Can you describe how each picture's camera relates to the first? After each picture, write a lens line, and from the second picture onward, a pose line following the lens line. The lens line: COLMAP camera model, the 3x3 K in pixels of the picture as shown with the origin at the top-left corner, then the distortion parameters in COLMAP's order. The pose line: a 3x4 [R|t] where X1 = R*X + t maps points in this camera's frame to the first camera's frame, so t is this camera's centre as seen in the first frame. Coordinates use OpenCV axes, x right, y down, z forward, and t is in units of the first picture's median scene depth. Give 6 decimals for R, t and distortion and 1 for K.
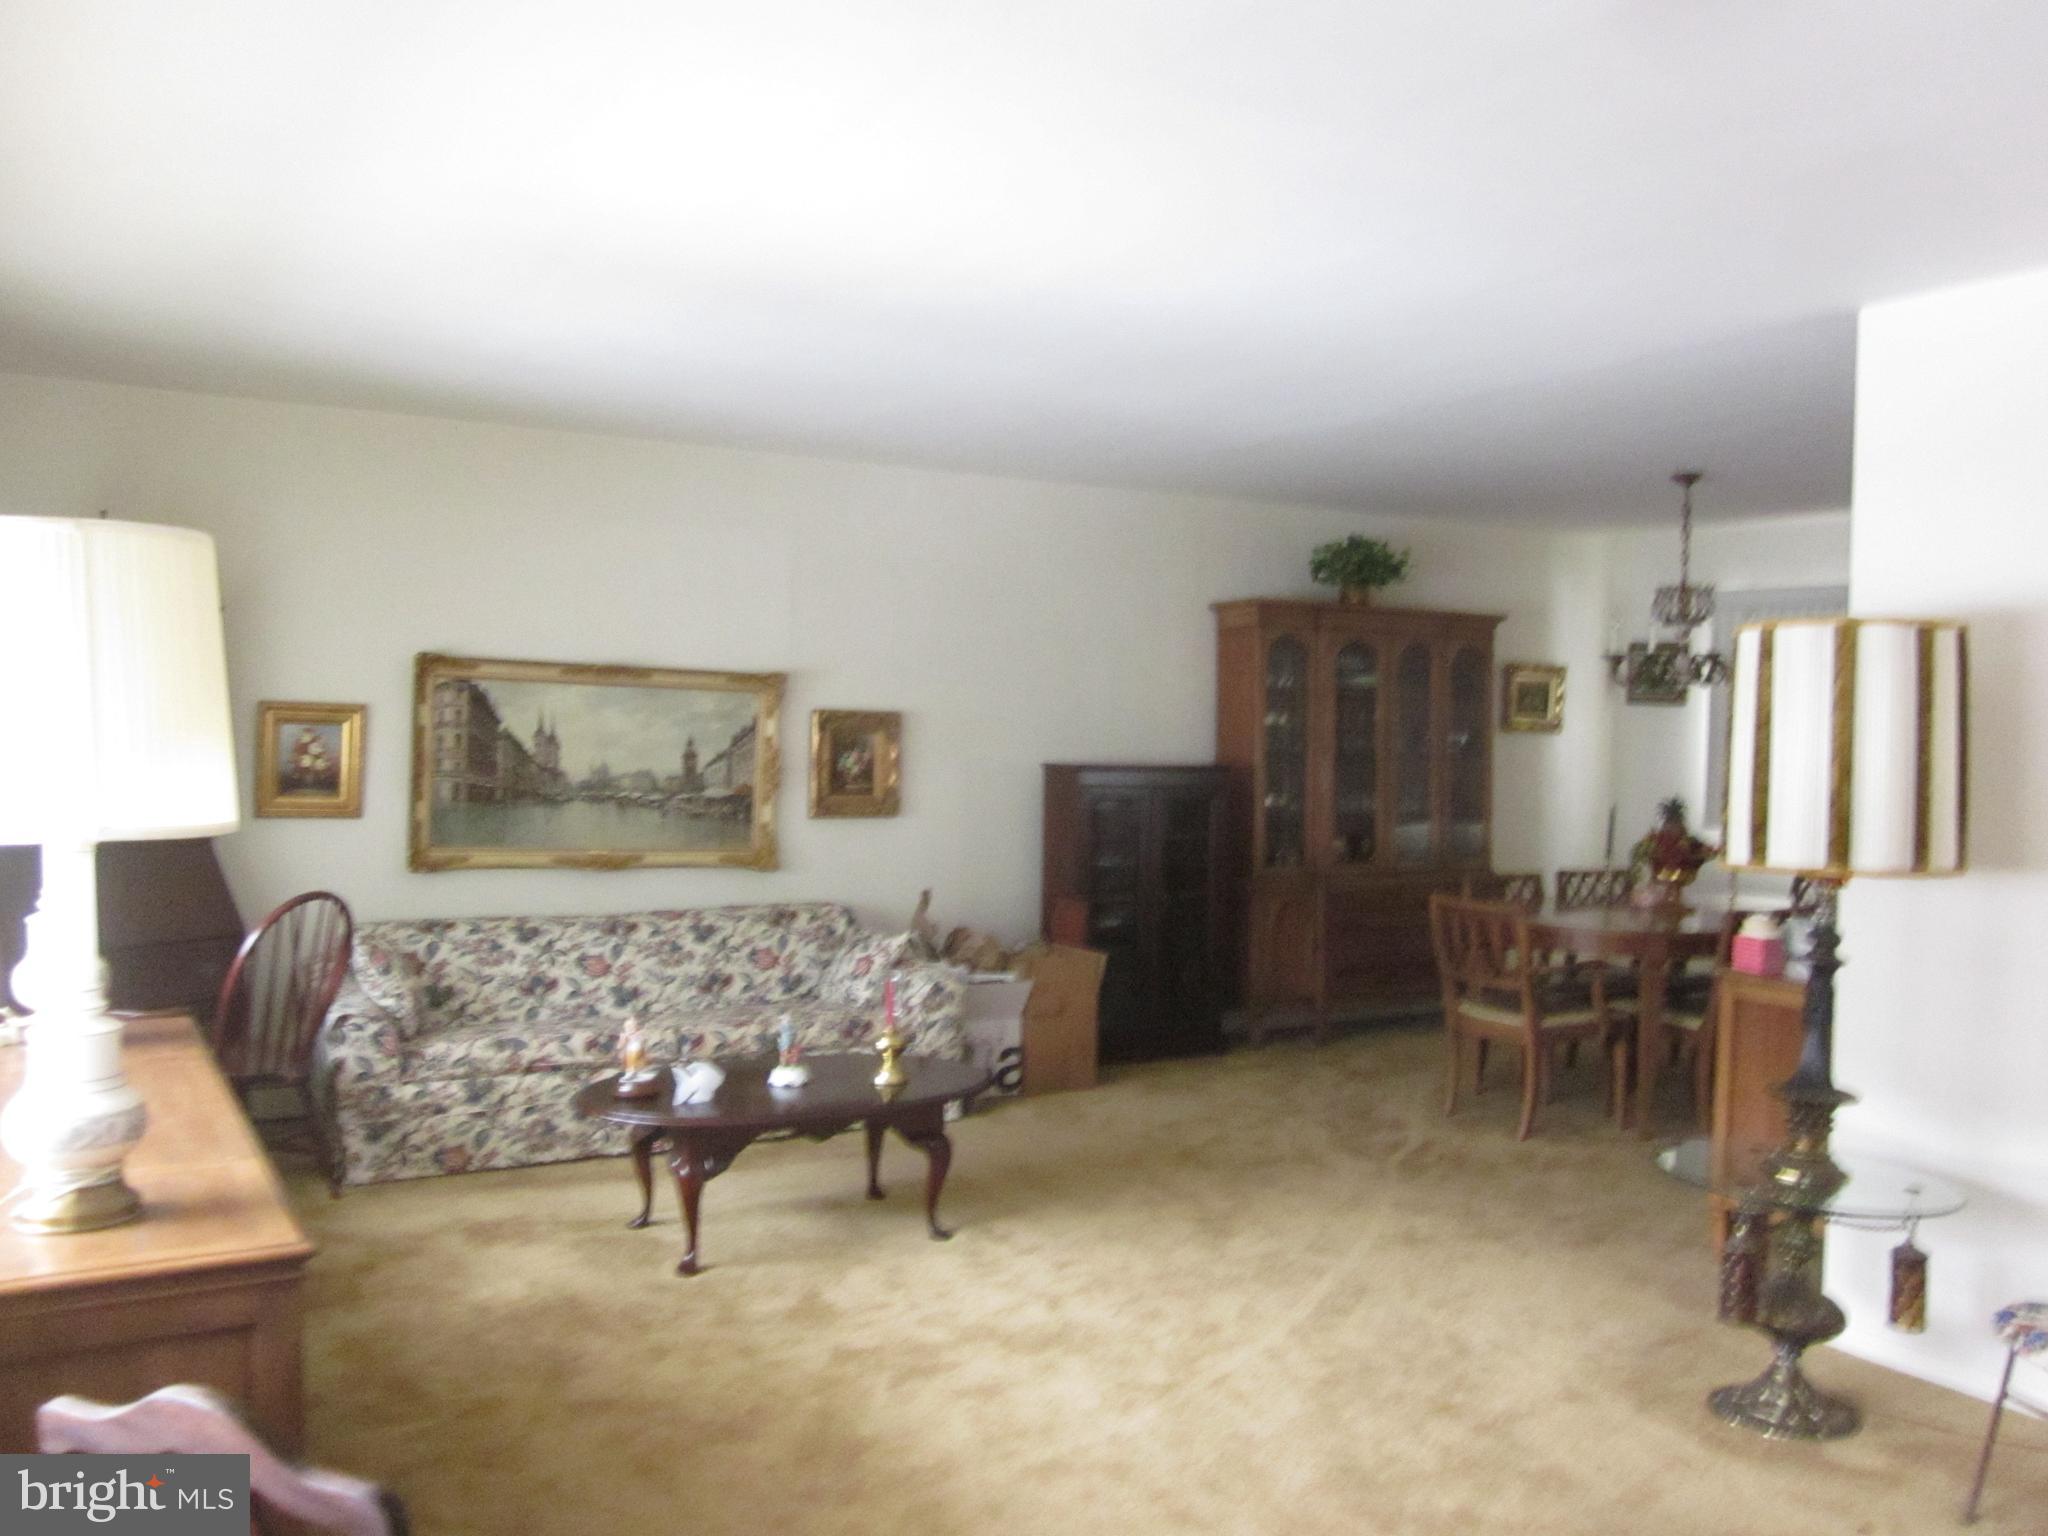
lens RADIAL K [[1689.2, 0, 1023.8], [0, 1689.2, 788.2], [0, 0, 1]] dist [-0.056606, -0.002037]
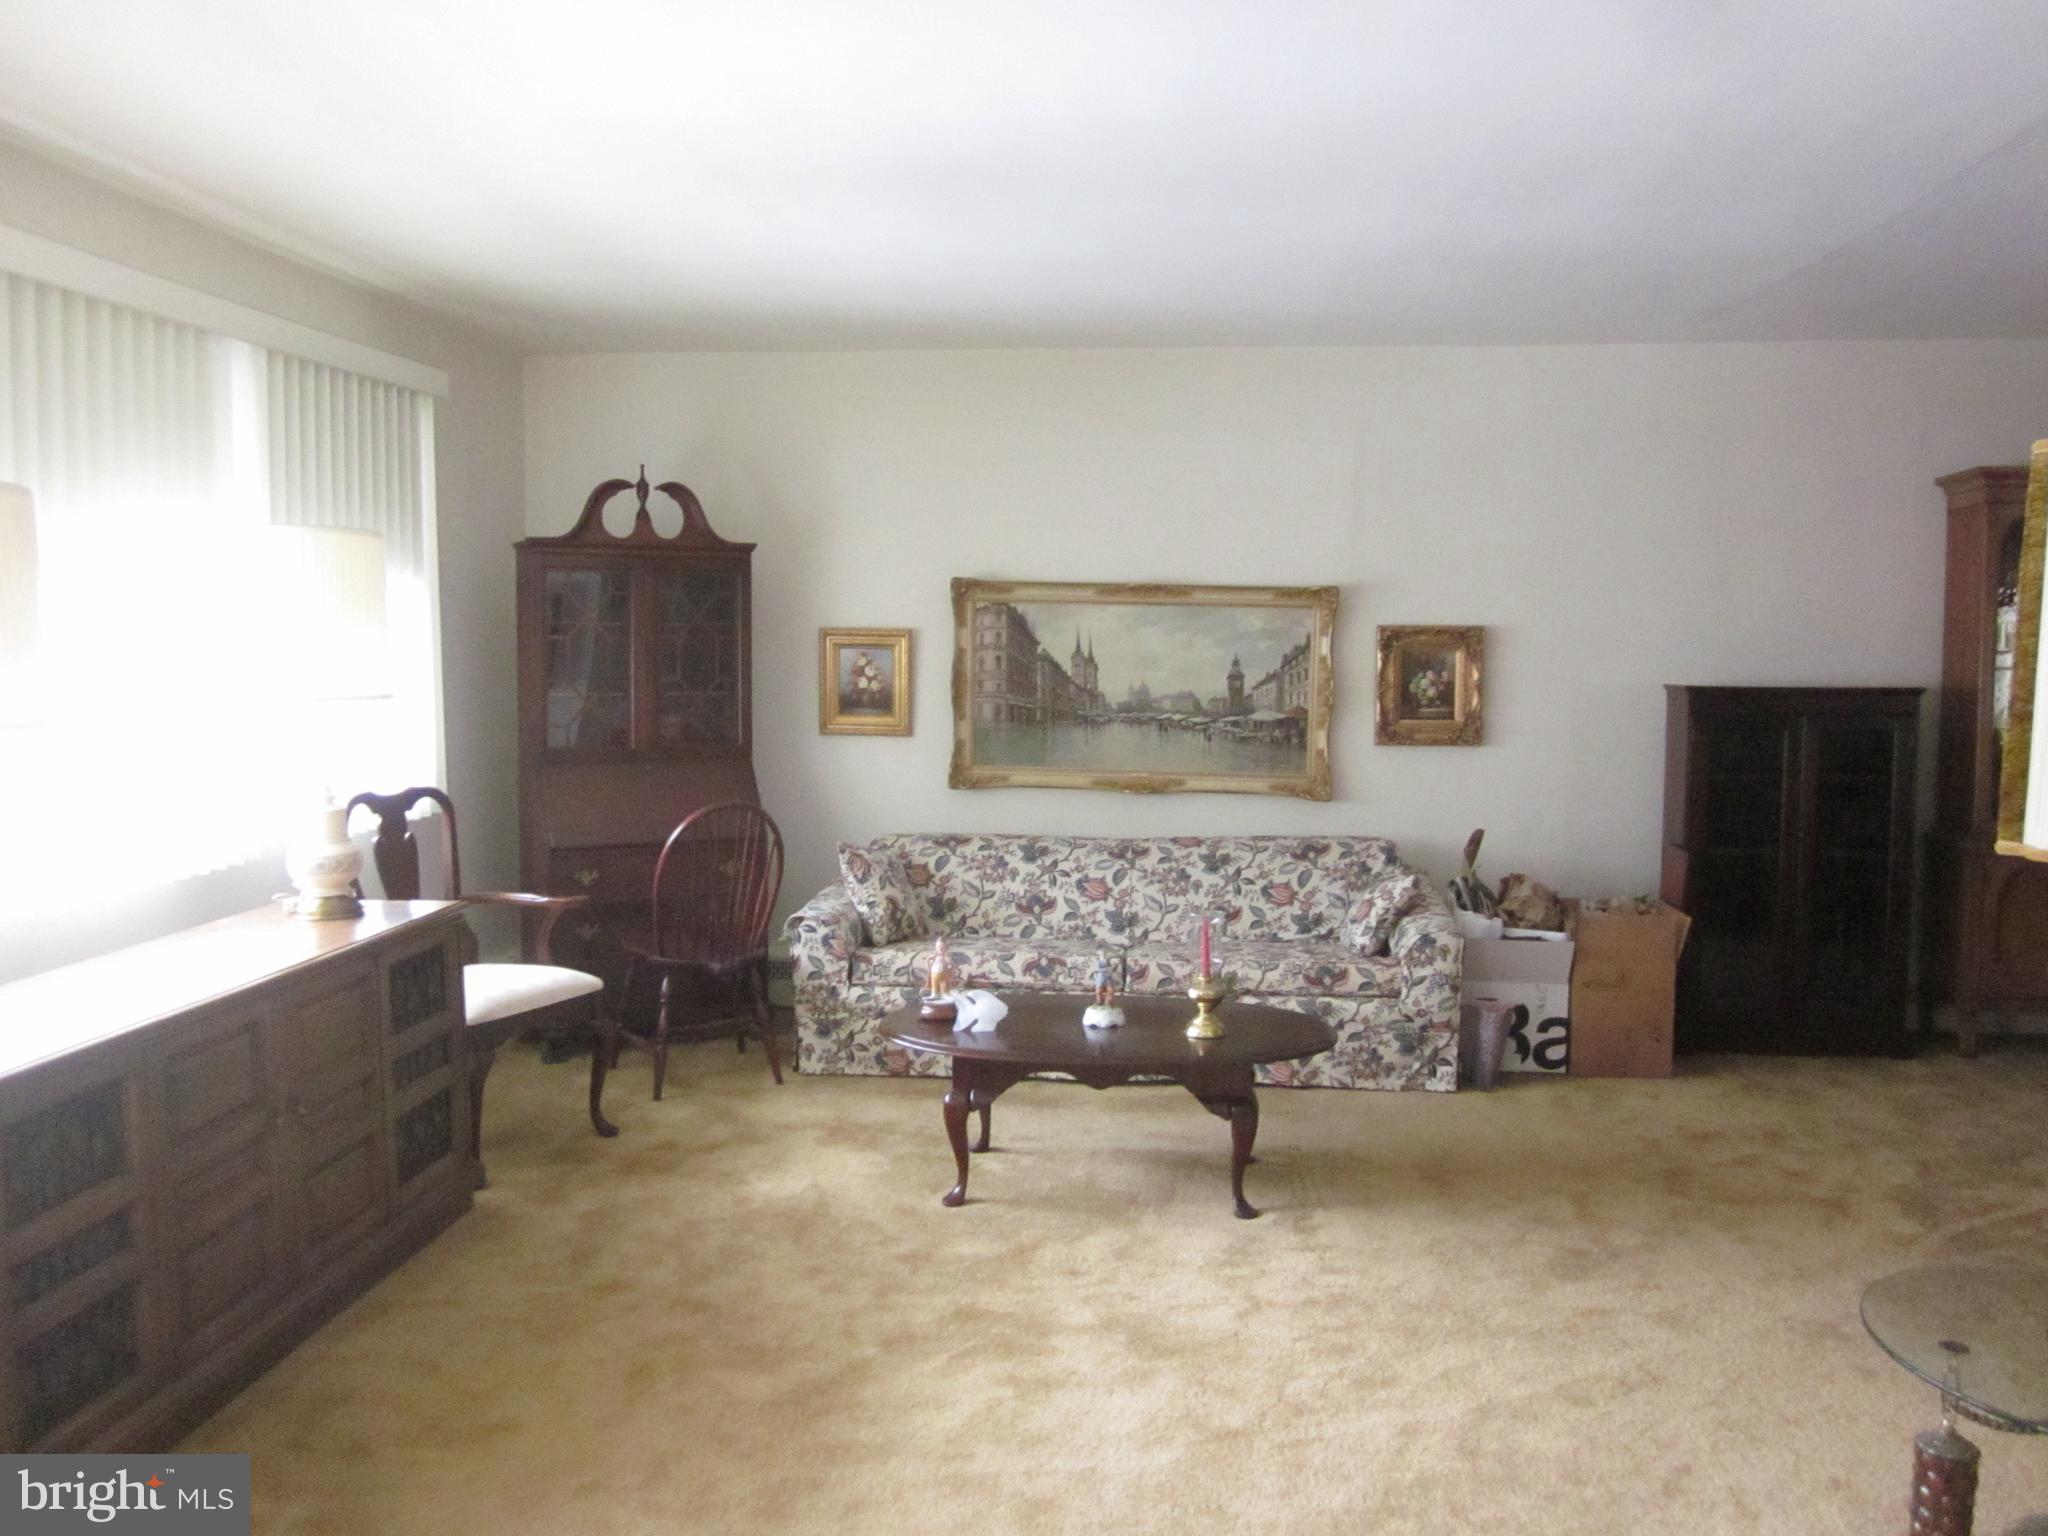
lens RADIAL K [[1689.2, 0, 1023.8], [0, 1689.2, 788.2], [0, 0, 1]] dist [-0.056606, -0.002037]
pose [[0.806720, 0.033441, -0.589987, 0.302069], [-0.008374, 0.998944, 0.045171, 0.001745], [0.590874, -0.031500, 0.806149, 0.178735]]
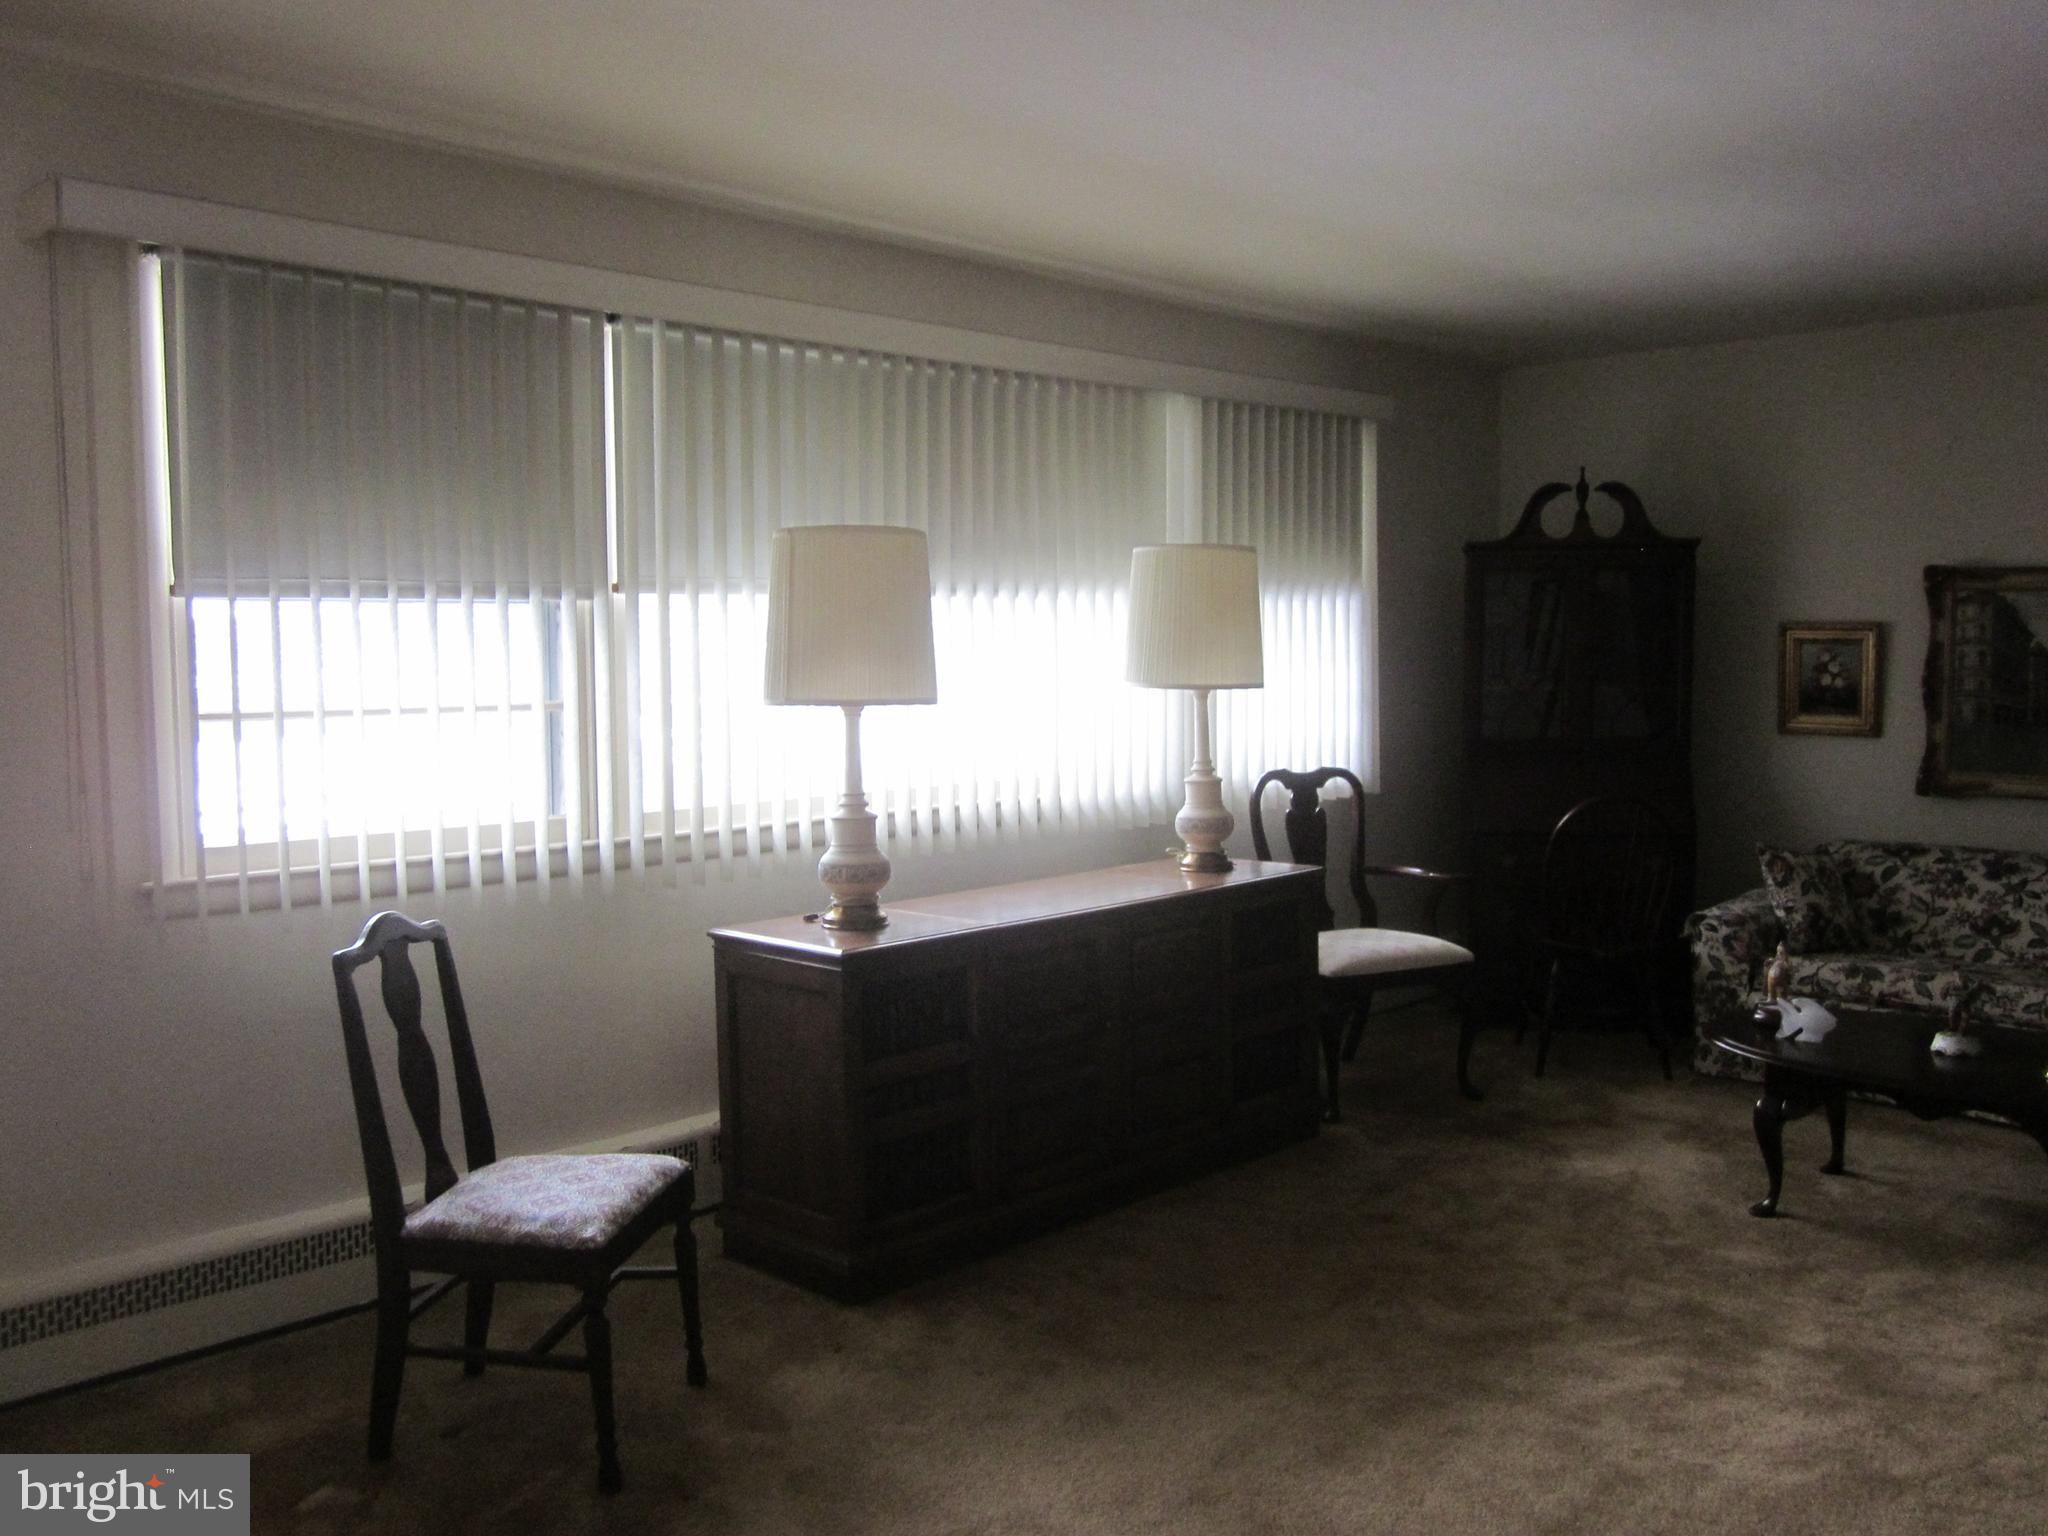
lens RADIAL K [[1689.3, 0, 1030.9], [0, 1689.3, 780.5], [0, 0, 1]] dist [-0.038949, 0.006073]
pose [[0.252976, 0.055013, -0.965907, 0.445866], [-0.020610, 0.998462, 0.051469, 0.002816], [0.967253, 0.006887, 0.253720, 0.266331]]
